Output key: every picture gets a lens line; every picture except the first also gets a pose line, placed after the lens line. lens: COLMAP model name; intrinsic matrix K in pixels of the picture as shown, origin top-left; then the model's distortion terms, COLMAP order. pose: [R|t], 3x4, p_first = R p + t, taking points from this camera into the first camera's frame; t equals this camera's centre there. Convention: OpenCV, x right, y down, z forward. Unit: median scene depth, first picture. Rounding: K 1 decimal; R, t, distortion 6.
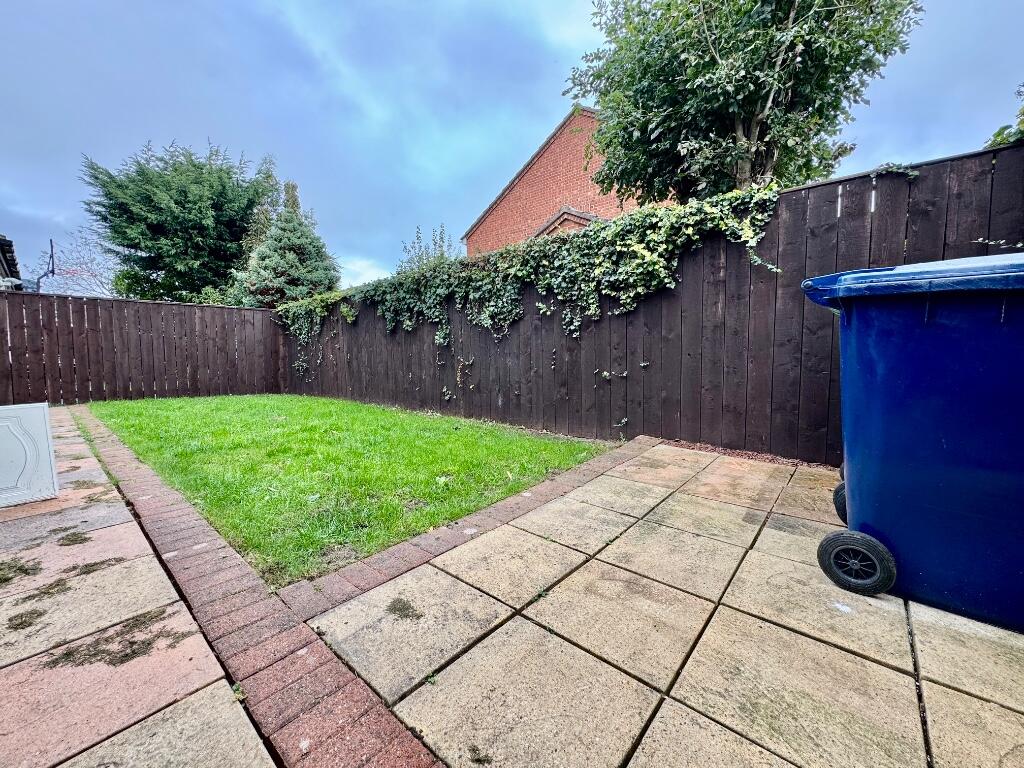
lens RADIAL K [[408.3, 0, 510.2], [0, 408.3, 380.3], [0, 0, 1]] dist [-0.001065, 0.000182]
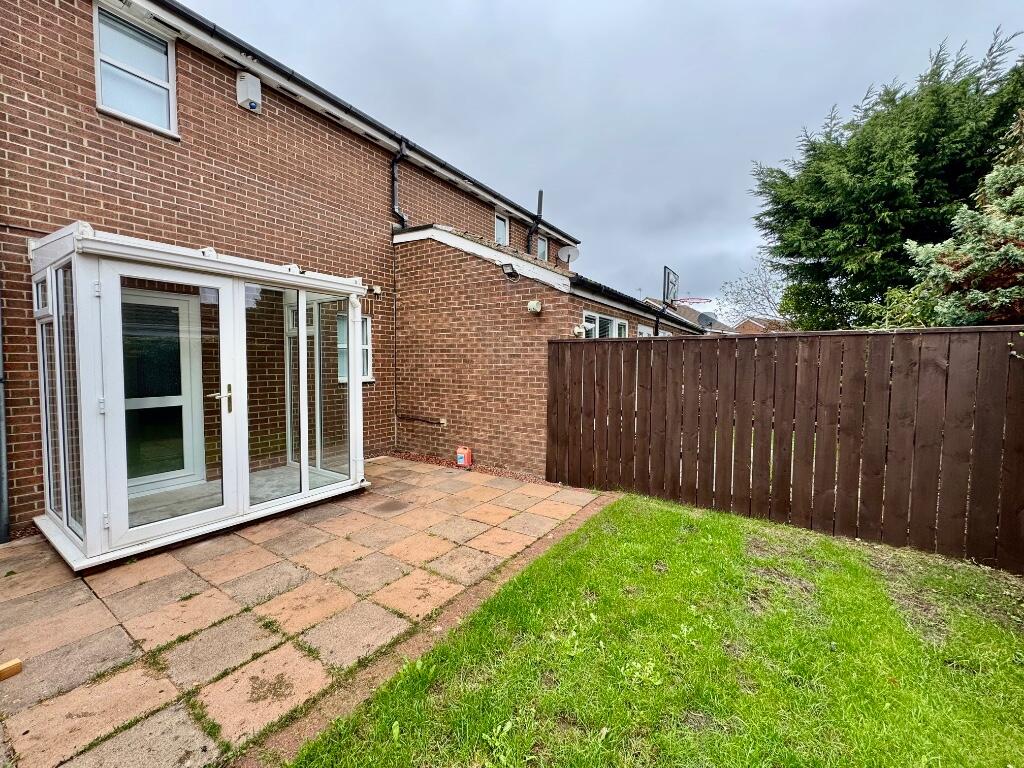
lens RADIAL K [[408.3, 0, 509.9], [0, 408.3, 380.9], [0, 0, 1]] dist [-0.001065, 0.000182]
pose [[0.124939, 0.048960, -0.990956, -0.209987], [-0.072043, 0.996593, 0.040156, -0.078540], [0.989545, 0.066374, 0.128040, 0.379611]]
